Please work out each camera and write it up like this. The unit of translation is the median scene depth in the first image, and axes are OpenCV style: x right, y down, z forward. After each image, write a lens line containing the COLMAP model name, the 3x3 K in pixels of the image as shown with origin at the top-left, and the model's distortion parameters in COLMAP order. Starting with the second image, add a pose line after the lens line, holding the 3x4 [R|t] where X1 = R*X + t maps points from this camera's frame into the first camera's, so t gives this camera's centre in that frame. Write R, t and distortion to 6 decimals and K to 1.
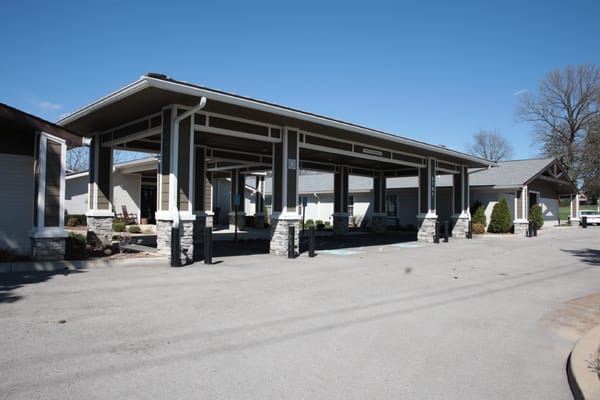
lens RADIAL K [[422.9, 0, 303.4], [0, 422.9, 200.6], [0, 0, 1]] dist [-0.131351, 0.111142]
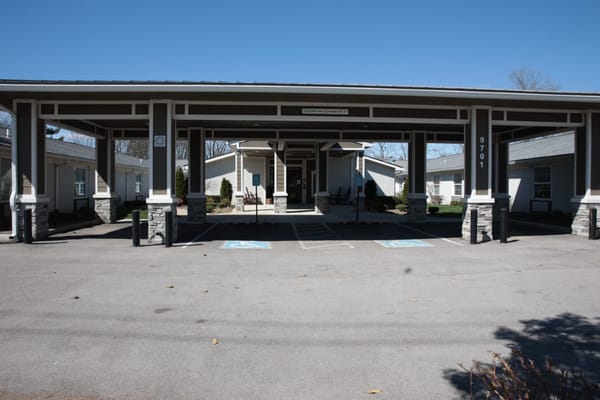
lens RADIAL K [[411.6, 0, 302.3], [0, 411.6, 200.2], [0, 0, 1]] dist [-0.129601, 0.096519]
pose [[0.750645, 0.010820, -0.660617, 0.525369], [0.022432, 0.998872, 0.041849, 0.006615], [0.660325, -0.046232, 0.749556, 0.379399]]
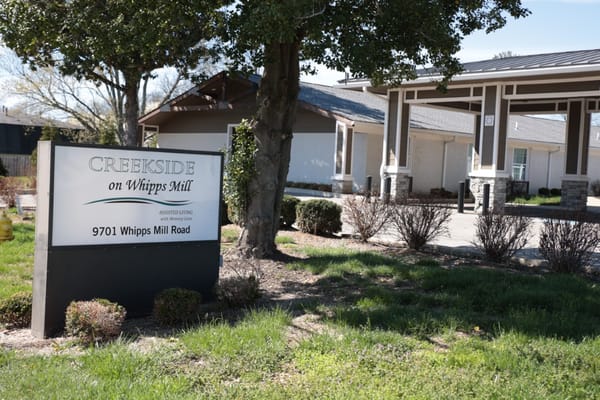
lens RADIAL K [[705.2, 0, 301.9], [0, 705.2, 199.8], [0, 0, 1]] dist [0.051289, 0.021235]
pose [[-0.033742, 0.033712, -0.998862, 1.120663], [-0.021777, 0.999169, 0.034458, 0.034426], [0.999193, 0.022915, -0.032980, 0.429437]]
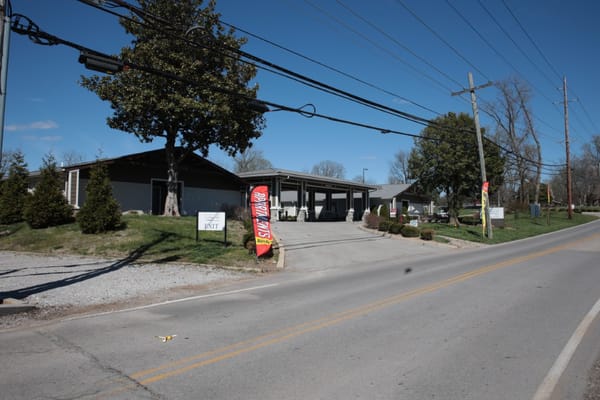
lens RADIAL K [[411.6, 0, 302.3], [0, 411.6, 200.2], [0, 0, 1]] dist [-0.129601, 0.096519]
pose [[0.989904, -0.001497, 0.141729, -0.318228], [0.004066, 0.999833, -0.017837, 0.018555], [-0.141678, 0.018234, 0.989745, -1.337820]]
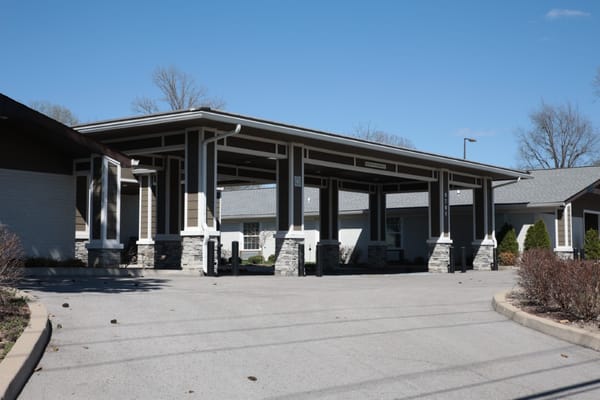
lens RADIAL K [[838.8, 0, 302.3], [0, 838.8, 201.1], [0, 0, 1]] dist [0.080789, 0.095262]
pose [[0.993657, -0.003558, 0.112400, -0.160244], [0.008381, 0.999063, -0.042472, 0.028107], [-0.112143, 0.043144, 0.992755, -0.625144]]
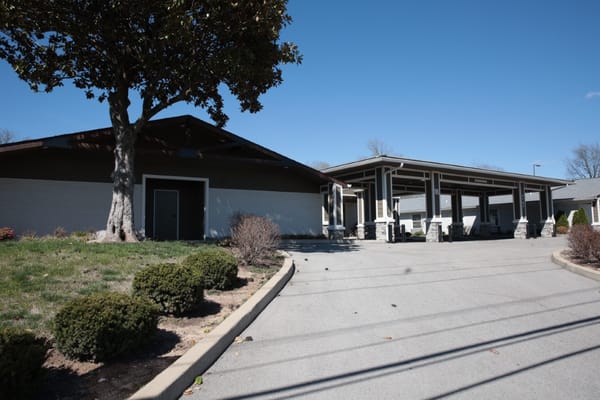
lens RADIAL K [[411.6, 0, 302.3], [0, 411.6, 200.2], [0, 0, 1]] dist [-0.129601, 0.096519]
pose [[0.973131, -0.043209, -0.226161, -0.134492], [0.029942, 0.997641, -0.061767, 0.028199], [0.228297, 0.053336, 0.972130, -0.564848]]
